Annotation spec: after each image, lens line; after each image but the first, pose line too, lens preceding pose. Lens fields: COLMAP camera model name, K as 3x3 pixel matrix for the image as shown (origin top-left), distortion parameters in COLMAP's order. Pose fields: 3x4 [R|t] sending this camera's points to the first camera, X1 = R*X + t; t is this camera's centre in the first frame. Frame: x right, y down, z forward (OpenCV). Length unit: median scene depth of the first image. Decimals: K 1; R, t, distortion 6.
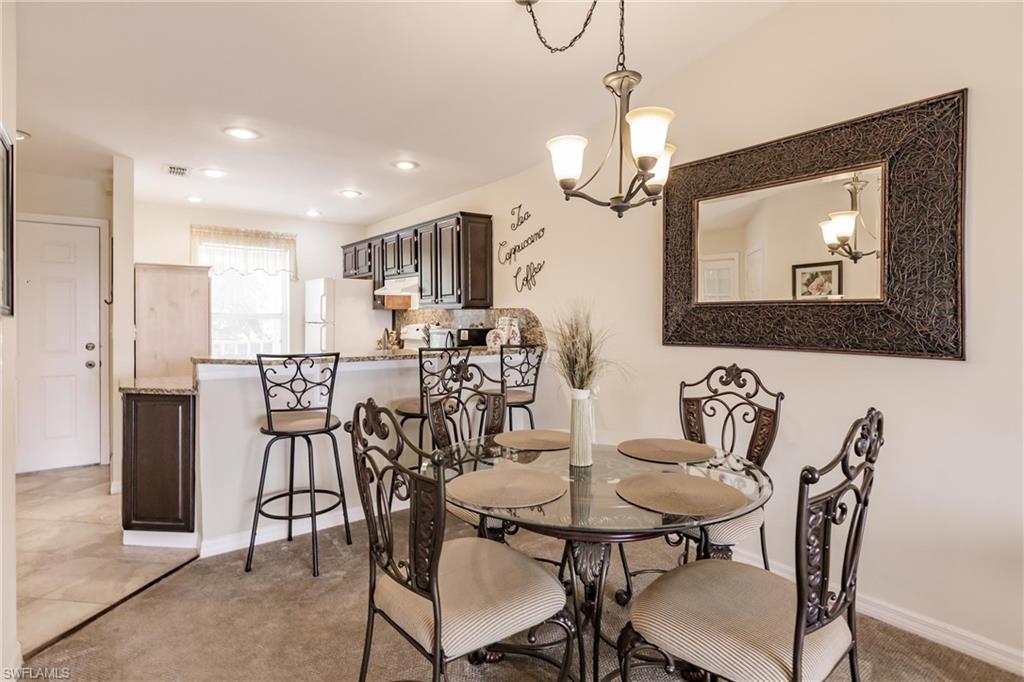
lens RADIAL K [[531.8, 0, 516.6], [0, 531.8, 318.3], [0, 0, 1]] dist [-0.002710, -0.000053]
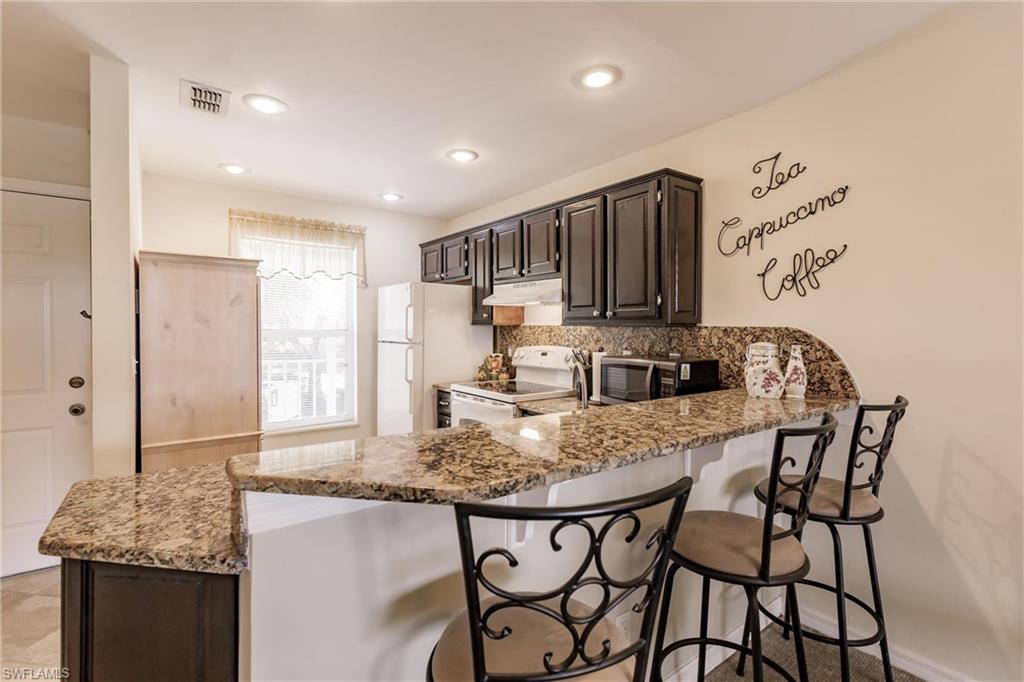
lens RADIAL K [[470.6, 0, 512.2], [0, 470.6, 334.8], [0, 0, 1]] dist [0.001729, 0.000518]
pose [[0.999909, 0.003757, -0.012968, -0.248025], [-0.003598, 0.999918, 0.012253, -0.013856], [0.013013, -0.012205, 0.999841, 0.408748]]
